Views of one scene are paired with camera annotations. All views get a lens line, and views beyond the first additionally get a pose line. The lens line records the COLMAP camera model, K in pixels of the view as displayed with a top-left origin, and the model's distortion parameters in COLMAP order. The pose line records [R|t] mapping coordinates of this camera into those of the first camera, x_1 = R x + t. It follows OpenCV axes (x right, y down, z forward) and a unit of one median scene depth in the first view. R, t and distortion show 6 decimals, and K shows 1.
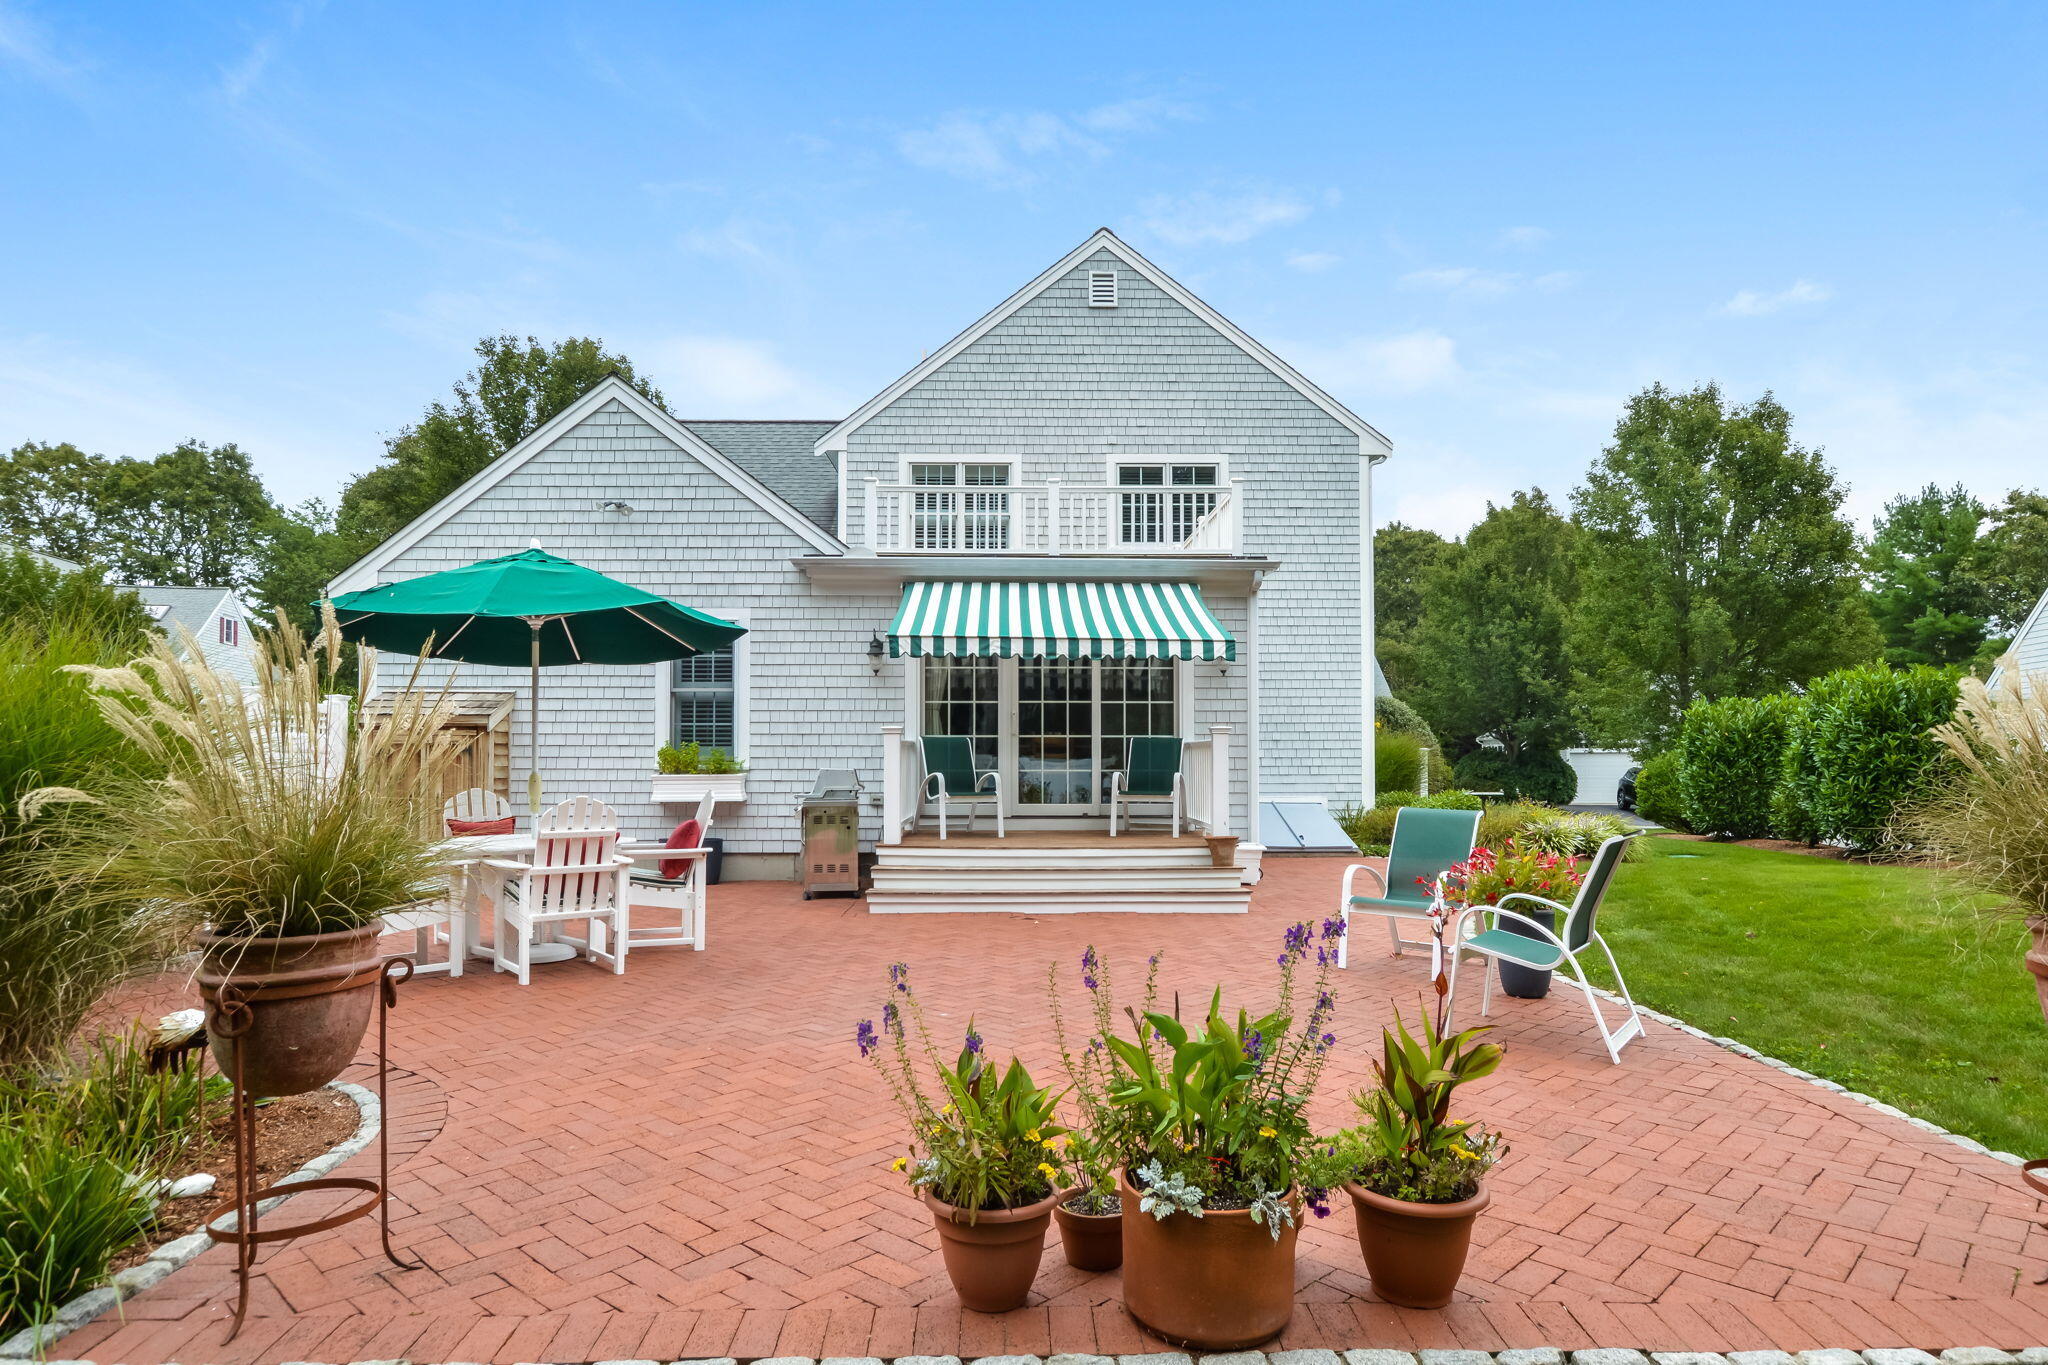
lens RADIAL K [[1312.7, 0, 1027.5], [0, 1312.7, 739.2], [0, 0, 1]] dist [0.002296, 0.003814]
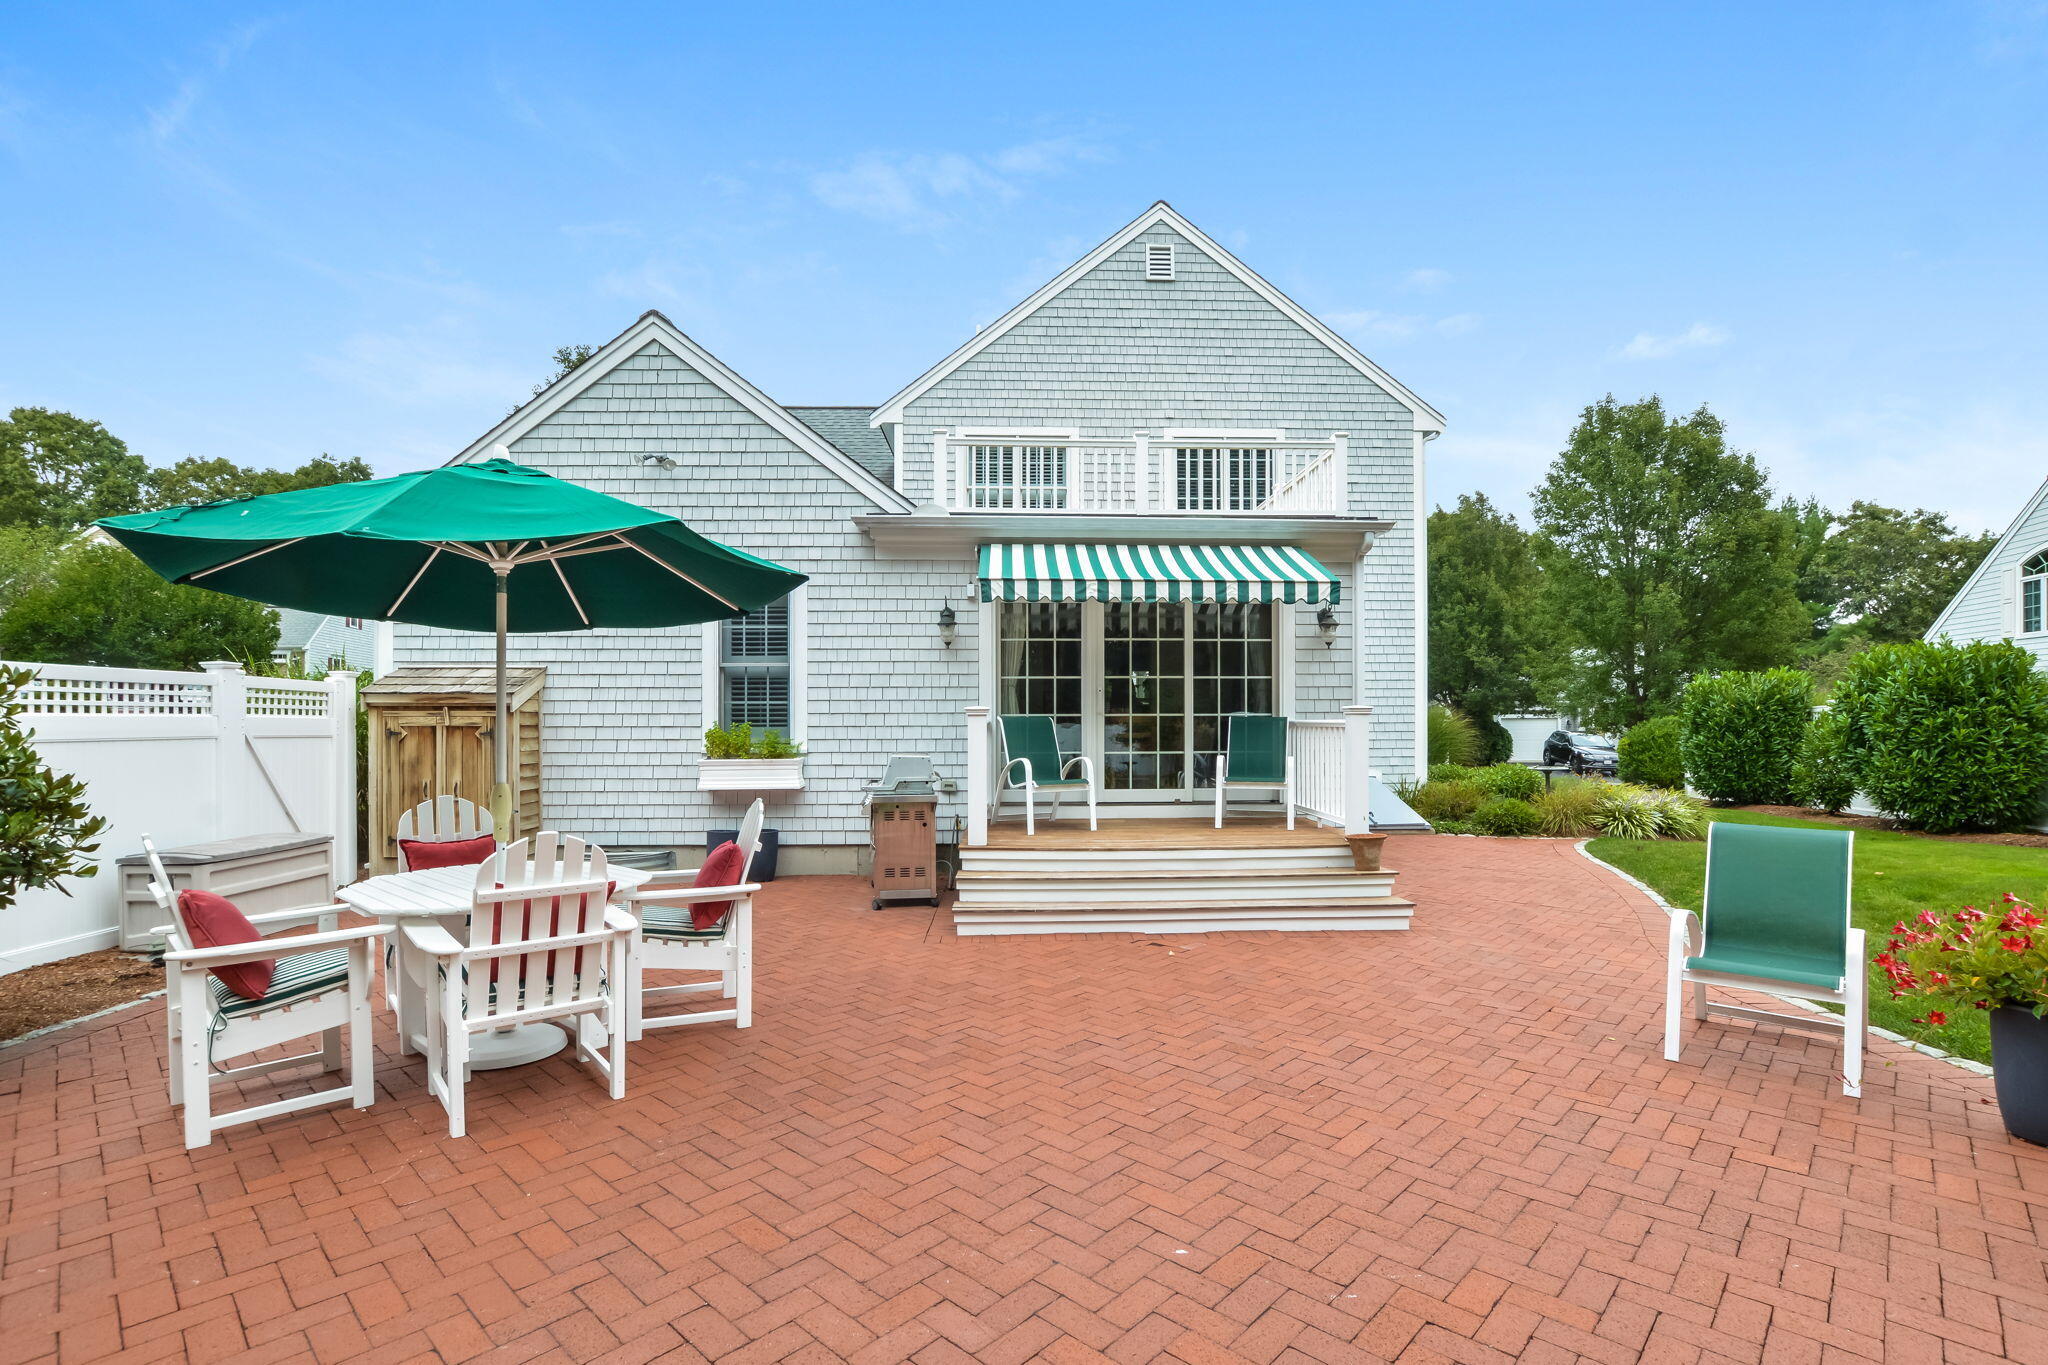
lens RADIAL K [[1010.5, 0, 1042.6], [0, 1010.5, 723.2], [0, 0, 1]] dist [-0.020745, -0.002087]
pose [[0.999681, -0.003035, 0.025057, -0.066875], [0.002552, 0.999811, 0.019291, -0.010018], [-0.025111, -0.019221, 0.999500, 0.299851]]
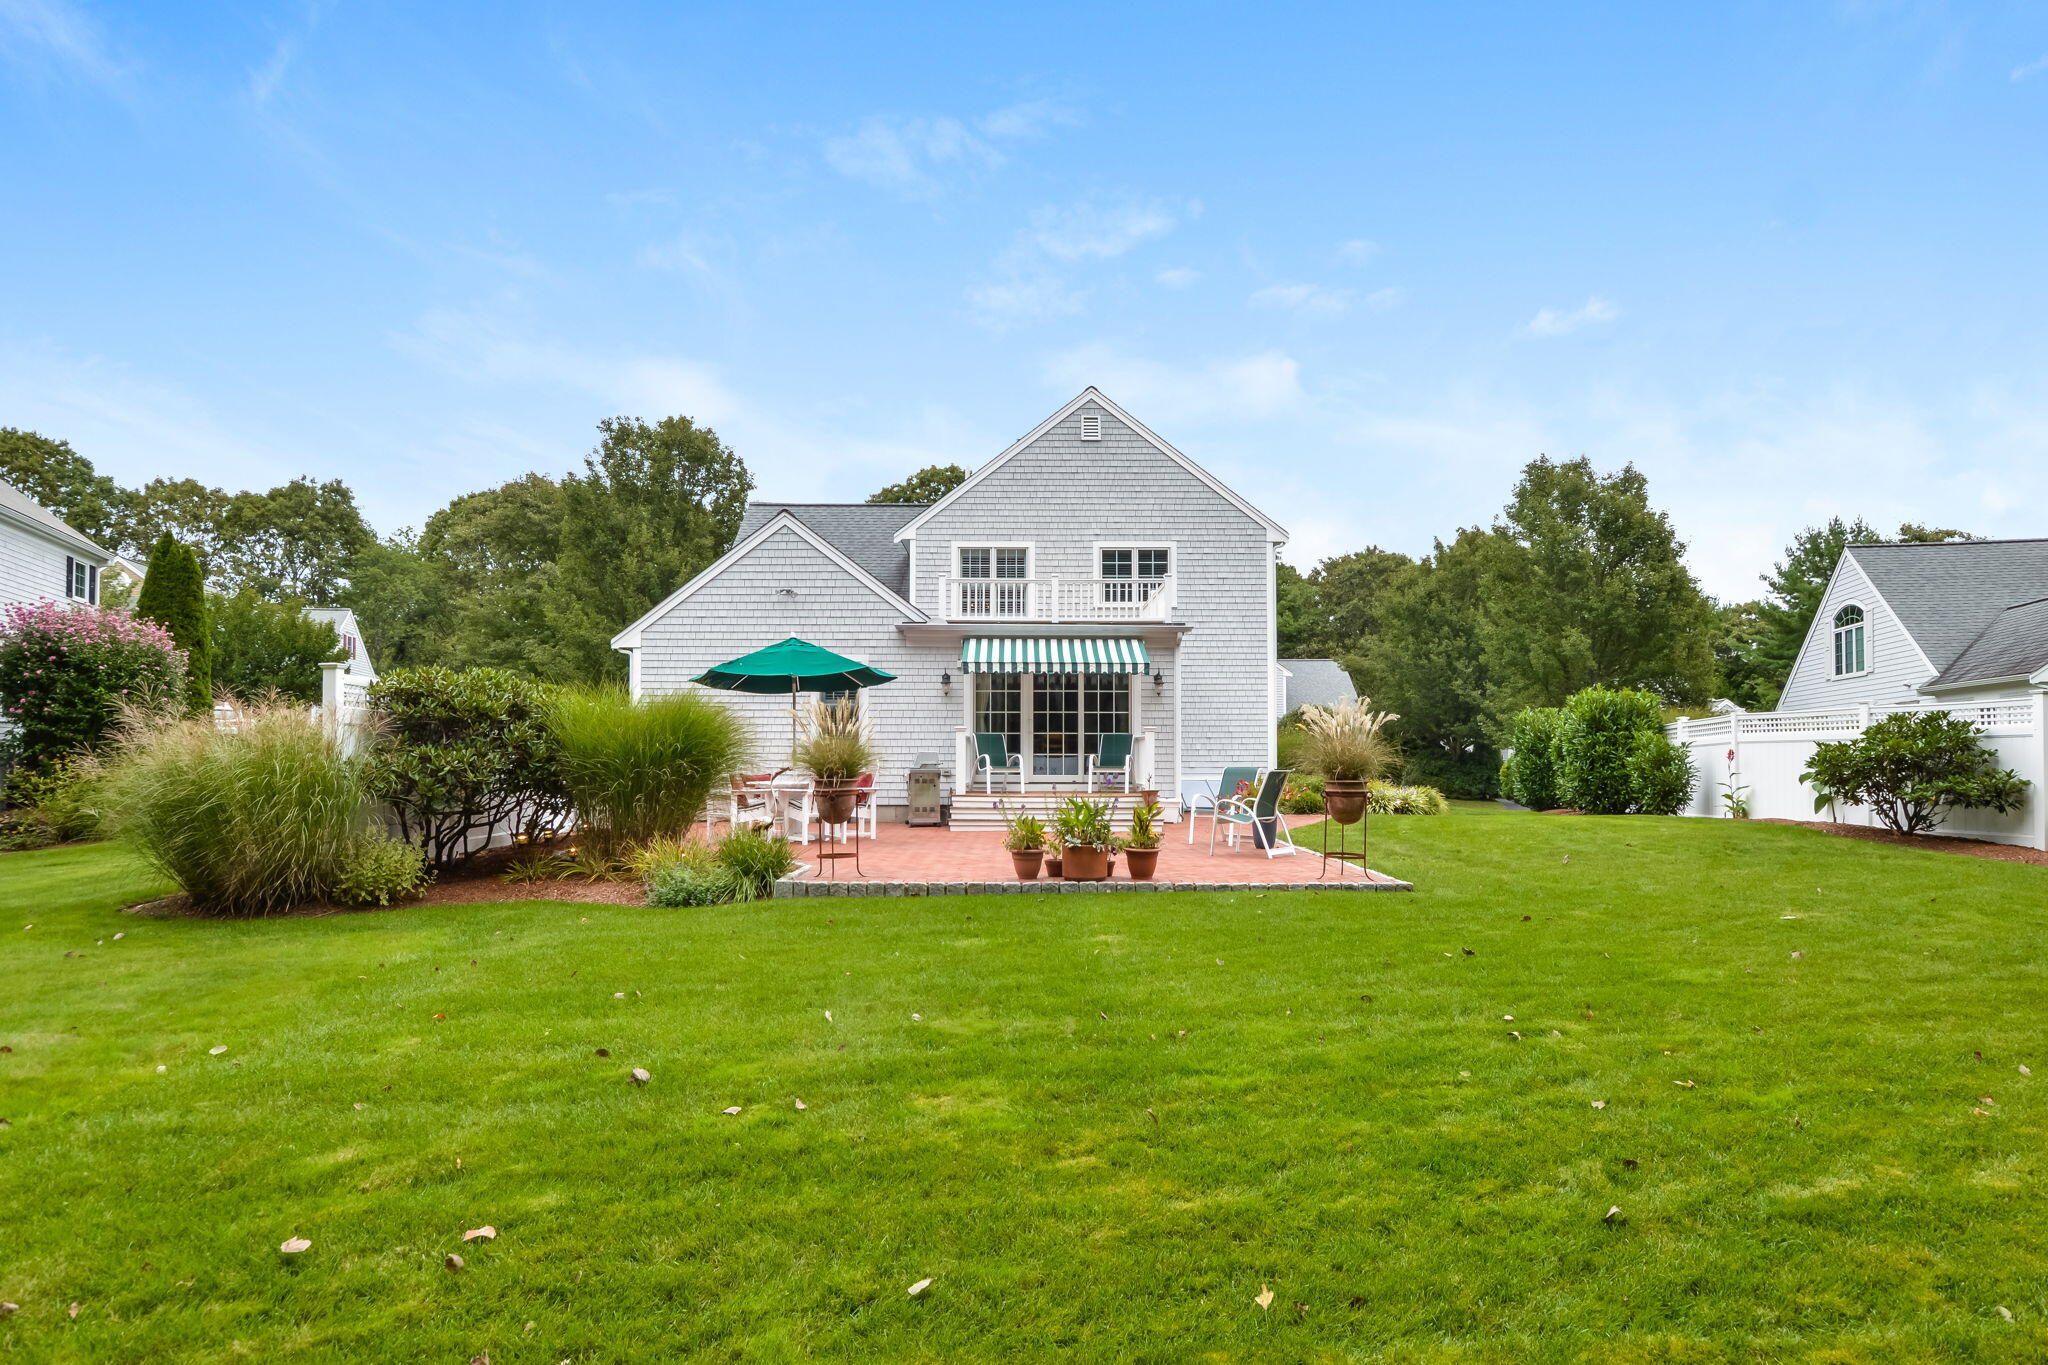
lens RADIAL K [[1426.3, 0, 1024.4], [0, 1426.3, 775.3], [0, 0, 1]] dist [0.019250, 0.003476]
pose [[0.999938, 0.001352, -0.011038, 0.002023], [-0.001124, 0.999786, 0.020679, 0.013264], [0.011063, -0.020665, 0.999725, -0.768789]]
